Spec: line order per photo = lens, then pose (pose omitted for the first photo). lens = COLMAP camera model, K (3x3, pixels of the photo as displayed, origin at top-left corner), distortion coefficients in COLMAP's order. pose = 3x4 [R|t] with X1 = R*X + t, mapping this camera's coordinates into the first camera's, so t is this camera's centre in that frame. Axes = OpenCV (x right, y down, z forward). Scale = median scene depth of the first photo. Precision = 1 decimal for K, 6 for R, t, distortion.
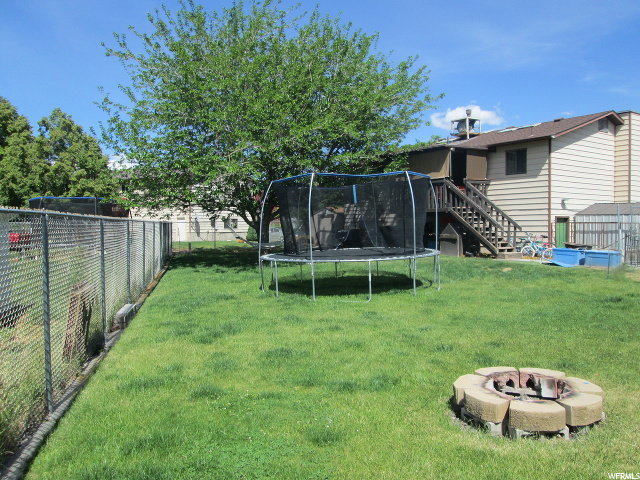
lens RADIAL K [[530.8, 0, 319.1], [0, 530.8, 237.7], [0, 0, 1]] dist [-0.042239, 0.003355]
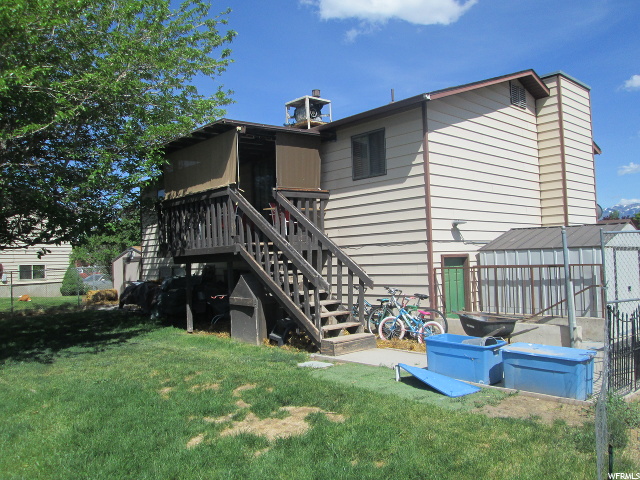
lens RADIAL K [[530.8, 0, 319.1], [0, 530.8, 237.7], [0, 0, 1]] dist [-0.042239, 0.003355]
pose [[0.988812, -0.026415, 0.146812, 0.251512], [0.036207, 0.997265, -0.064436, -0.028269], [-0.144709, 0.069031, 0.987063, 0.498796]]
